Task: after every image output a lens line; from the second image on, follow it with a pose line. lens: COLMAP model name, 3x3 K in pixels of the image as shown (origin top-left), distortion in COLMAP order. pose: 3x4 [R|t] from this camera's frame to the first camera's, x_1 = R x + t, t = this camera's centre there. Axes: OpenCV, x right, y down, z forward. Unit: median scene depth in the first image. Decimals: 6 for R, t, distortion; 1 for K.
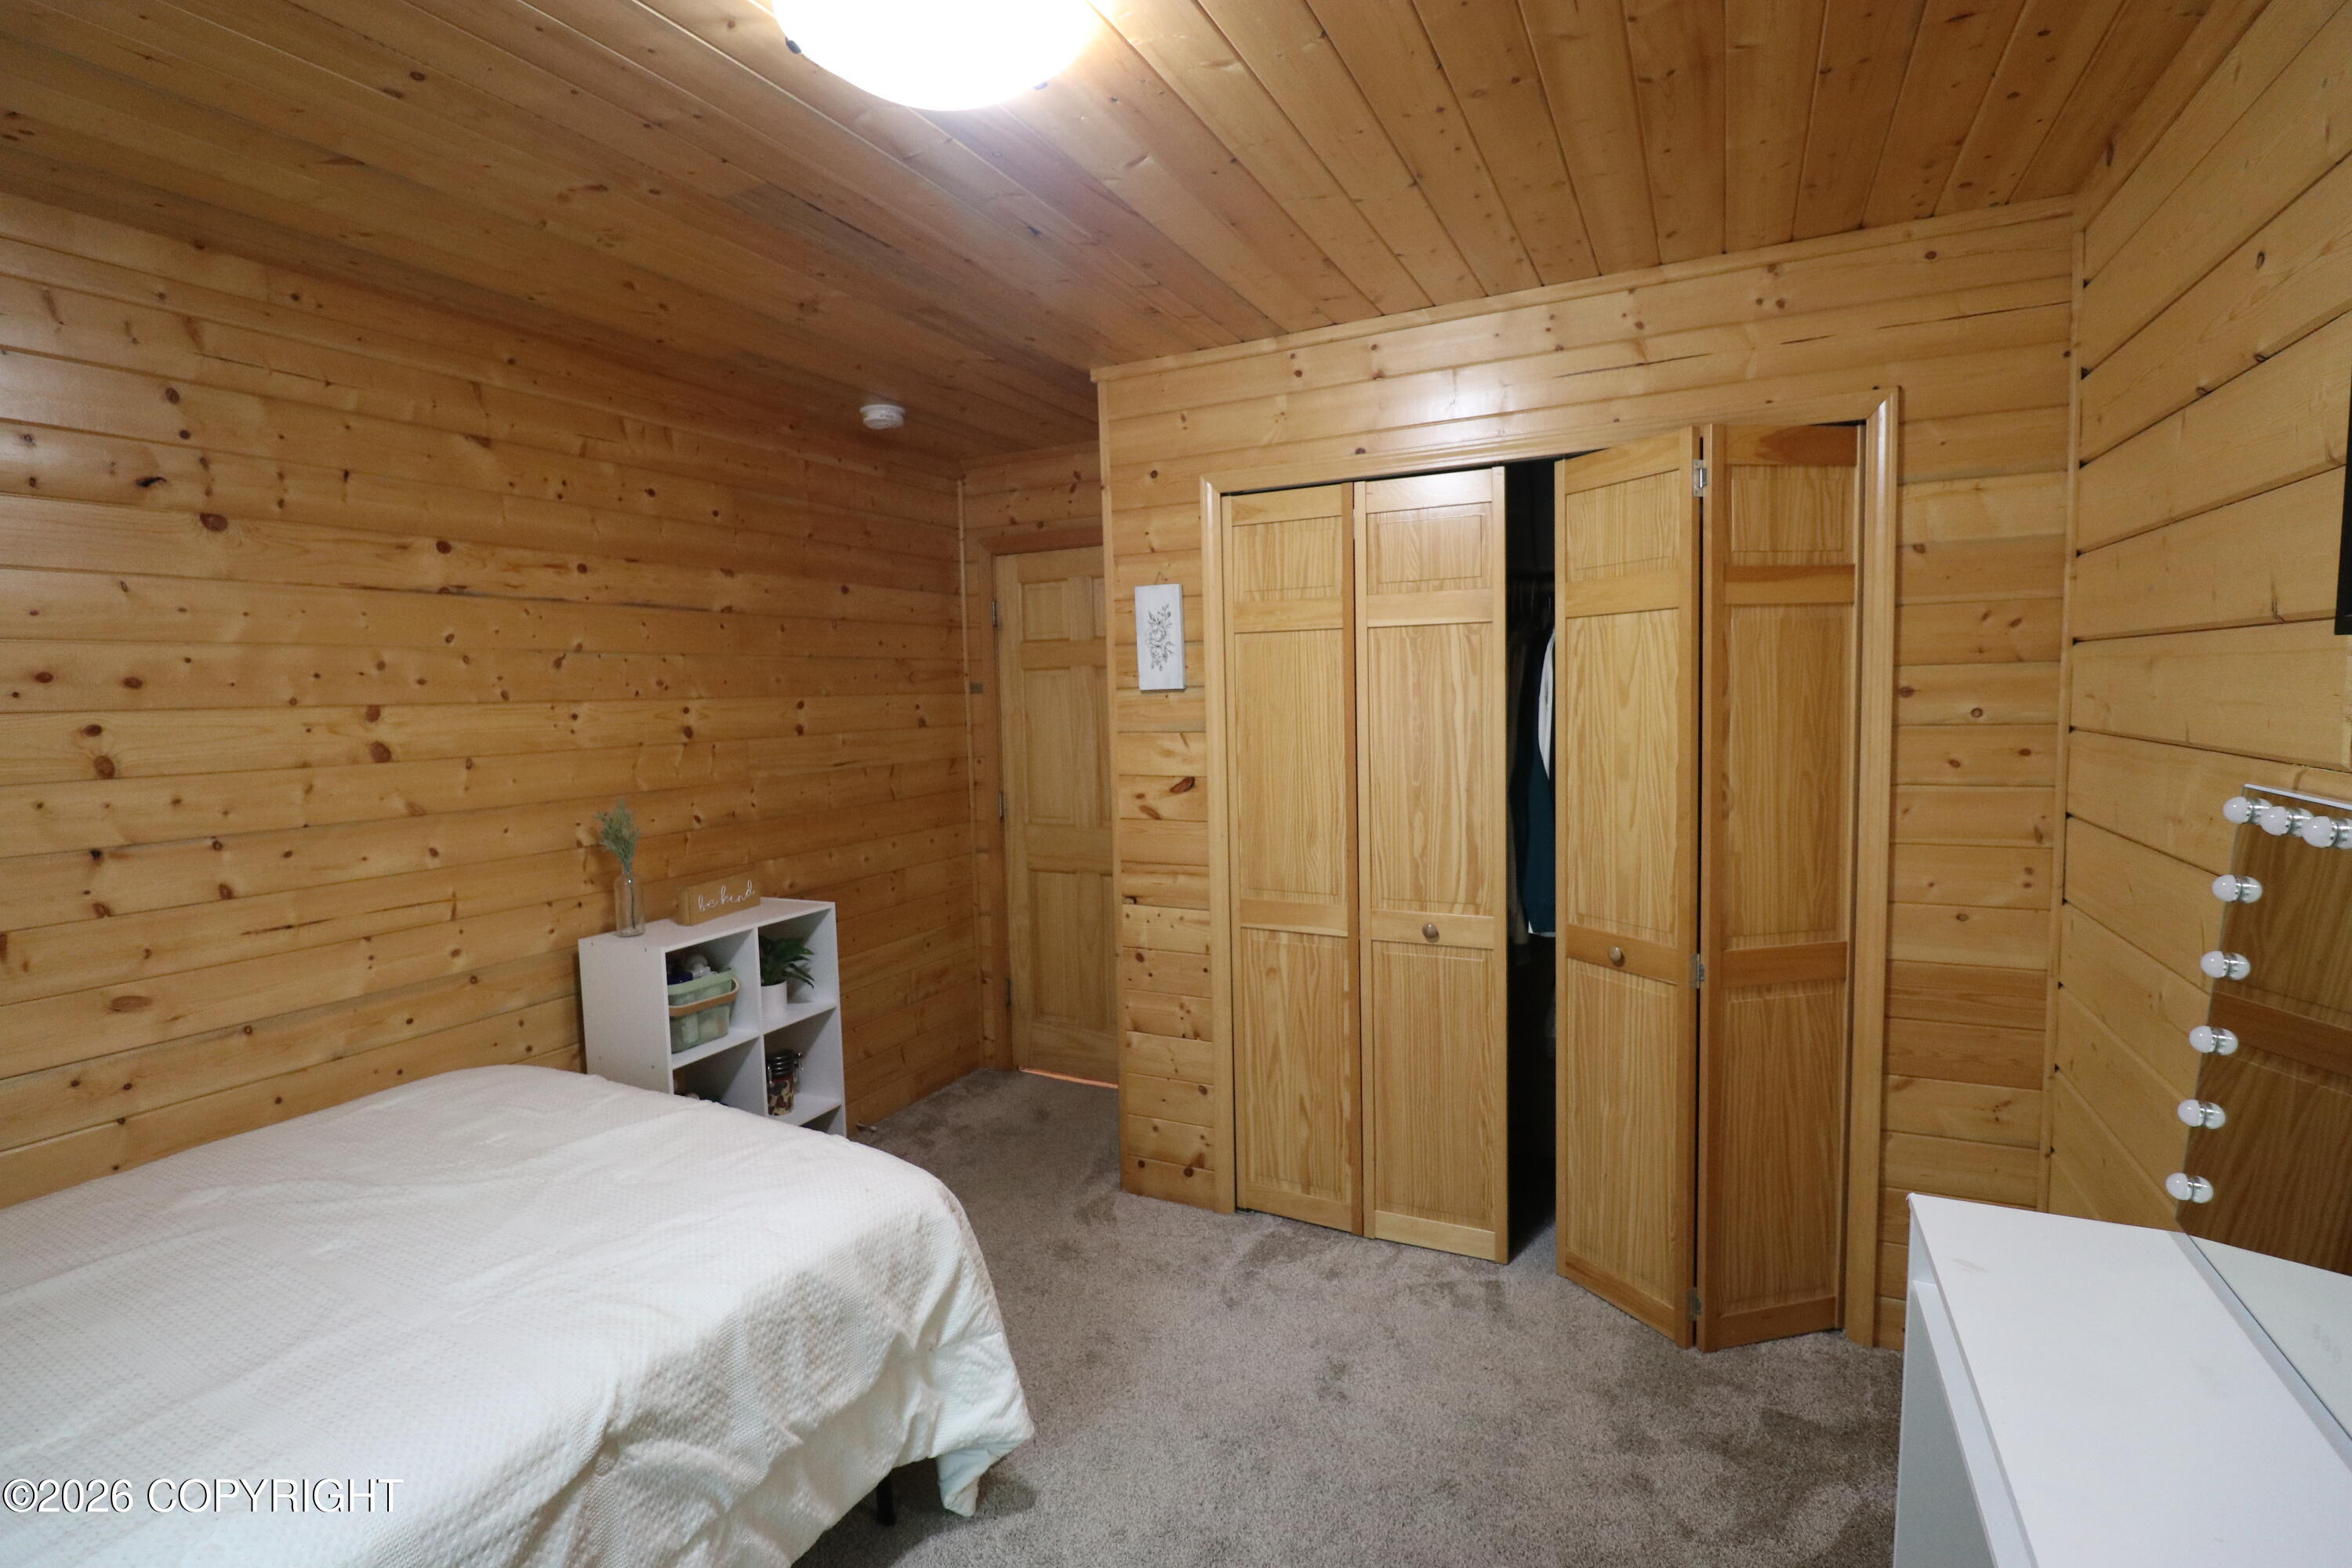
lens RADIAL K [[1090.8, 0, 1189.9], [0, 1090.8, 776.3], [0, 0, 1]] dist [-0.004355, -0.010414]
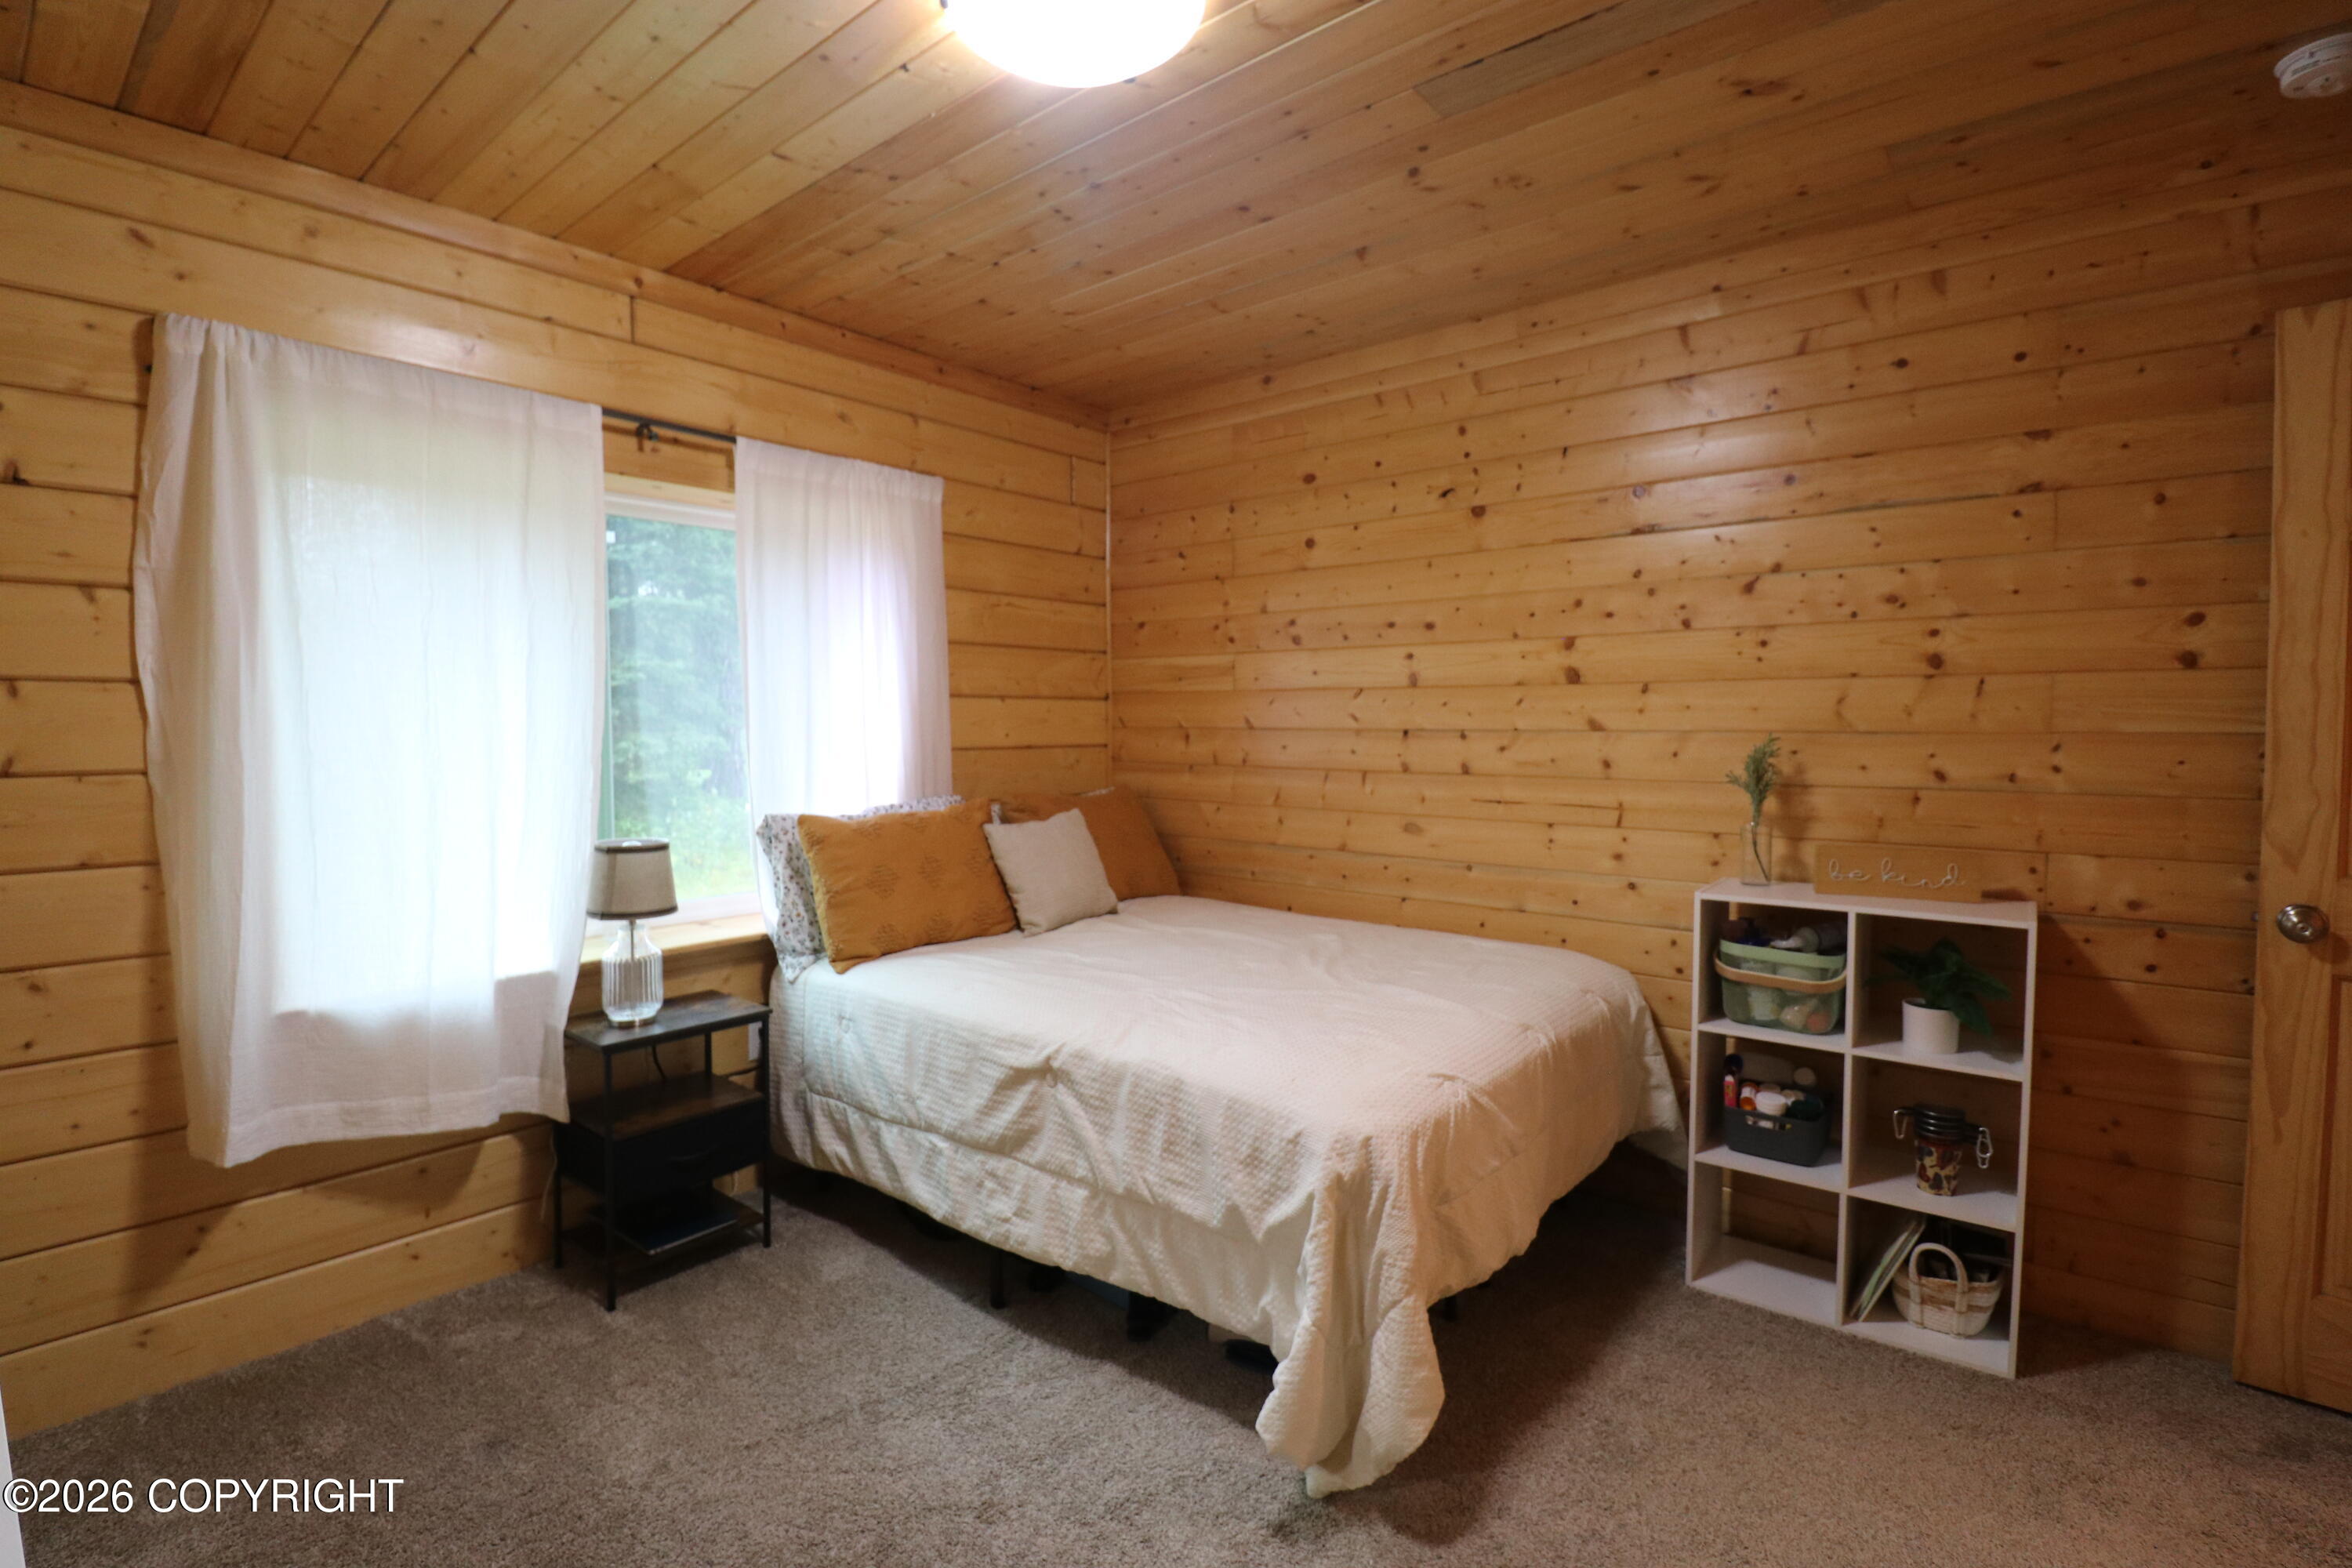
lens RADIAL K [[1090.8, 0, 1180.6], [0, 1090.8, 779.0], [0, 0, 1]] dist [-0.004355, -0.010414]
pose [[-0.249759, 0.074478, -0.965439, 0.550196], [-0.066902, 0.993328, 0.093936, 0.007570], [0.965994, 0.088051, -0.243110, 0.882490]]
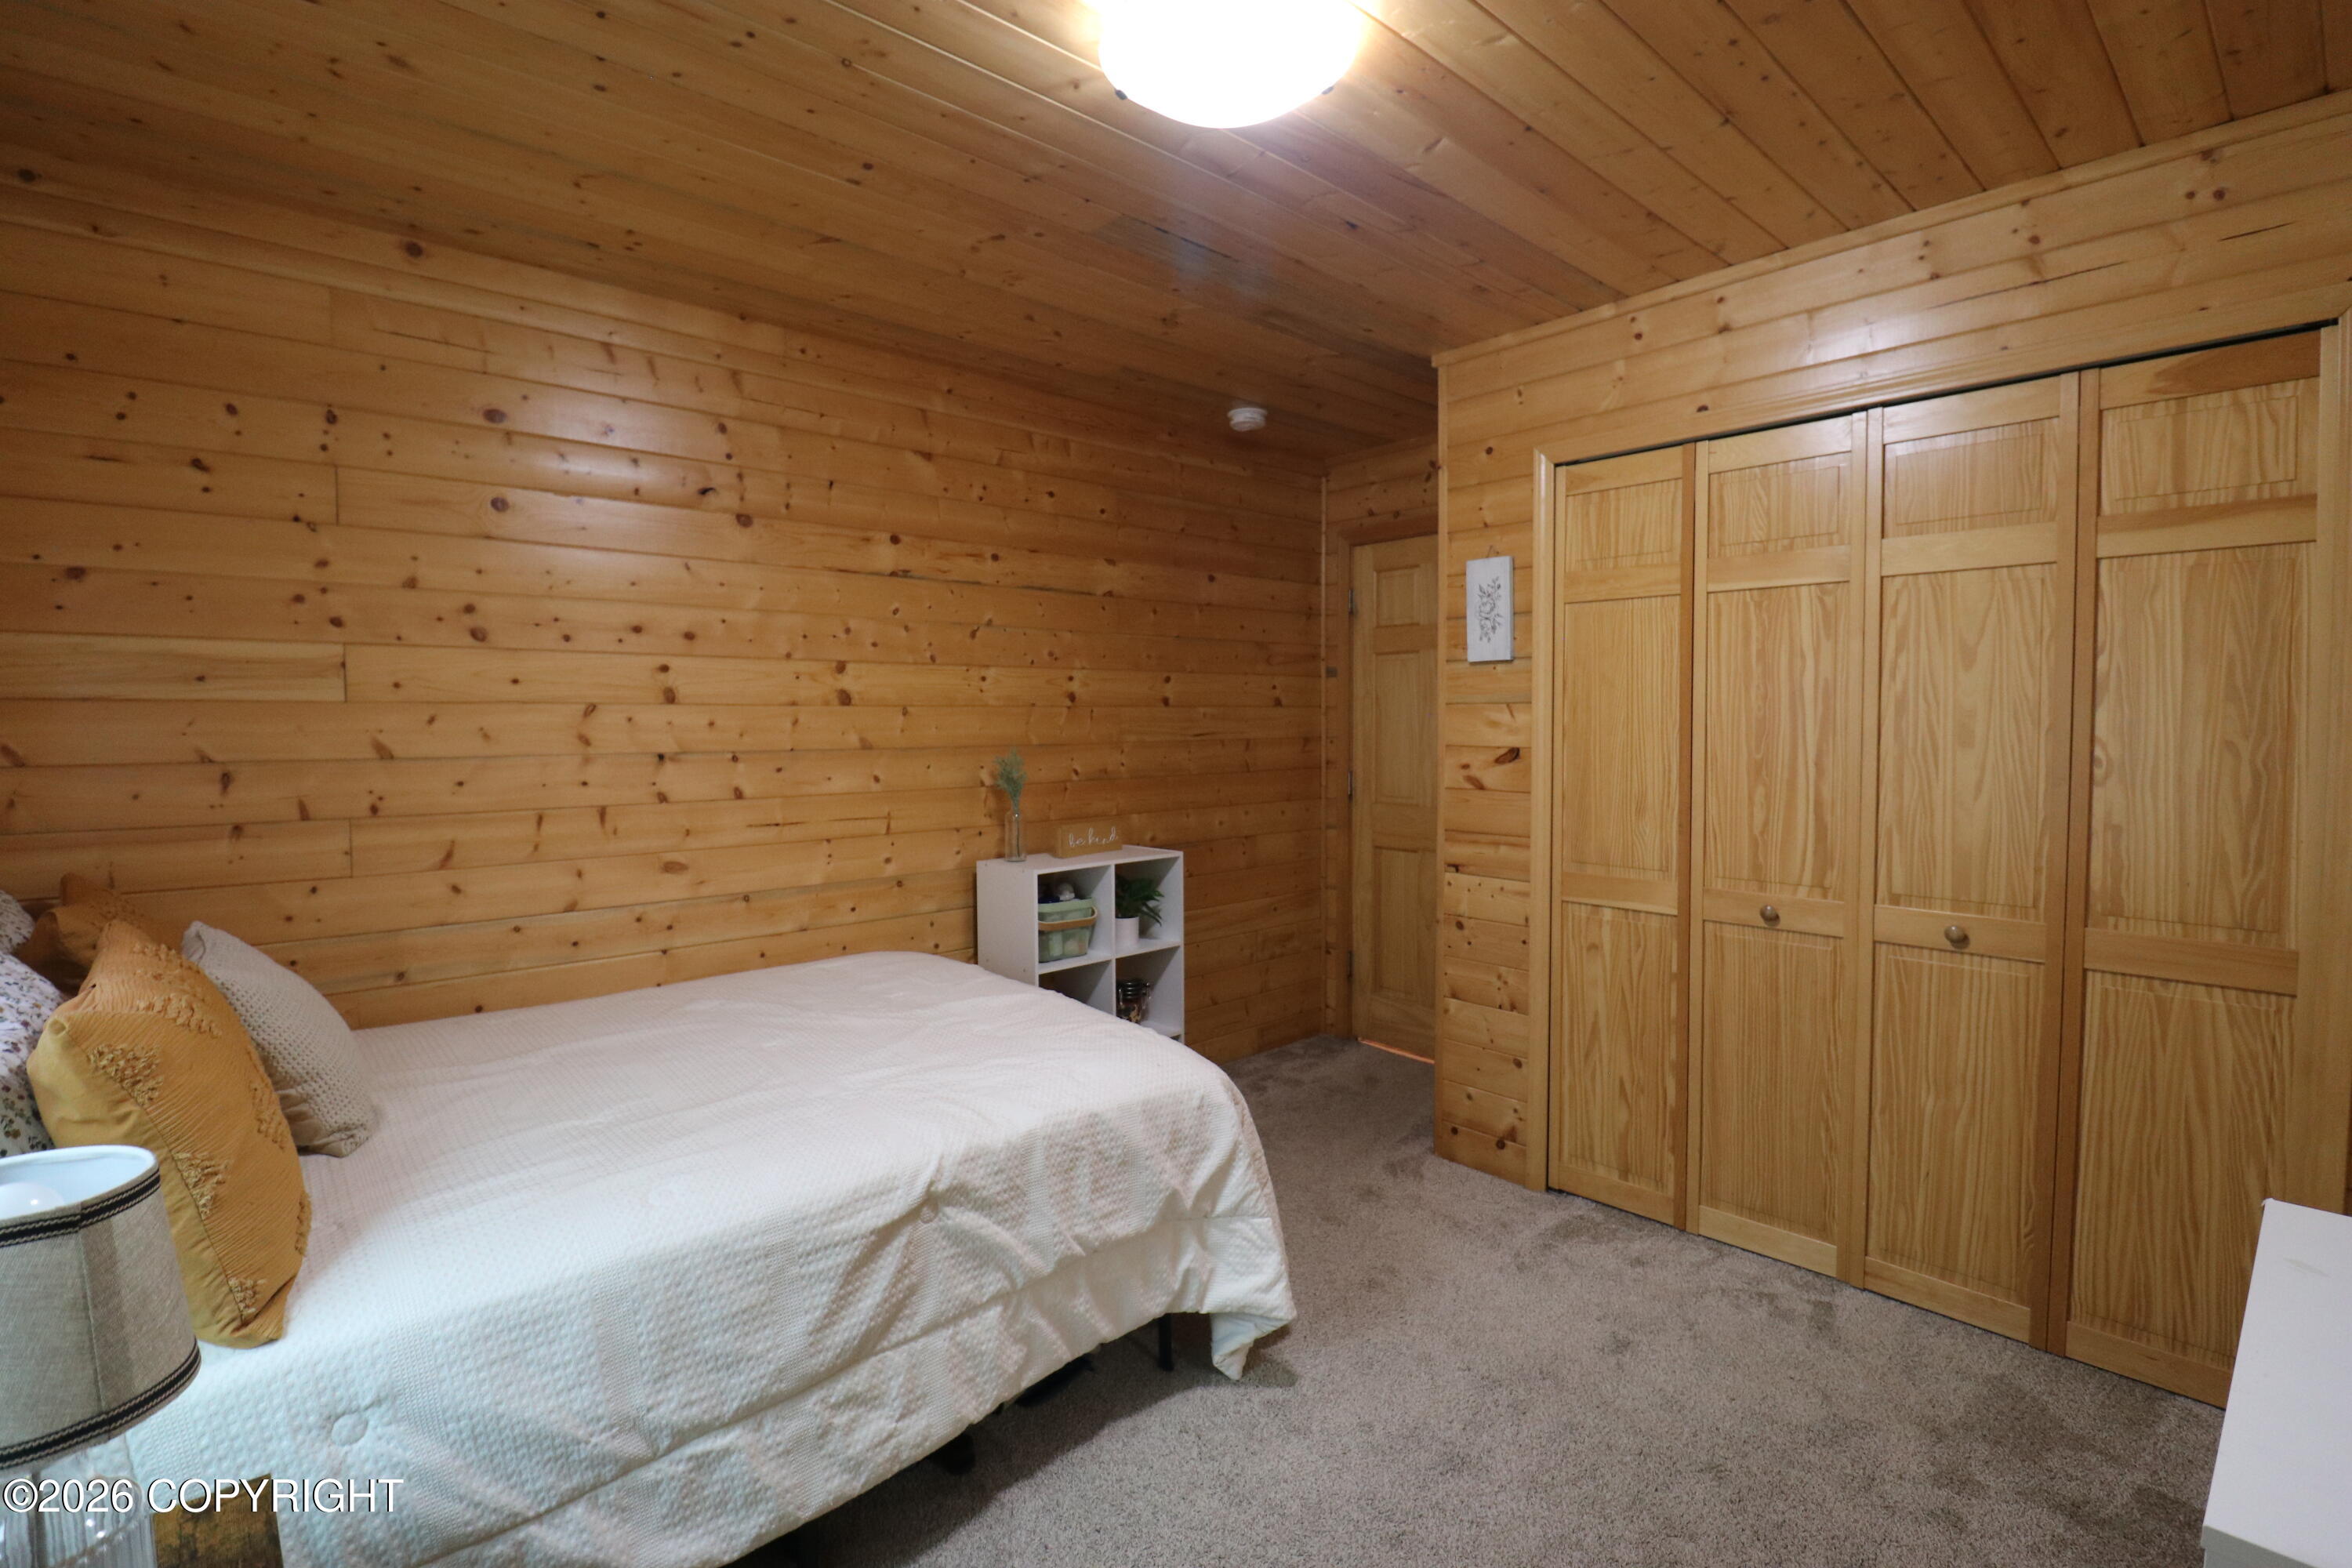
lens RADIAL K [[1090.8, 0, 1190.2], [0, 1090.8, 769.4], [0, 0, 1]] dist [-0.004355, -0.010414]
pose [[0.931629, 0.035428, -0.361679, 0.111114], [-0.044725, 0.998848, -0.017365, 0.067424], [0.360647, 0.032354, 0.932141, -0.059274]]
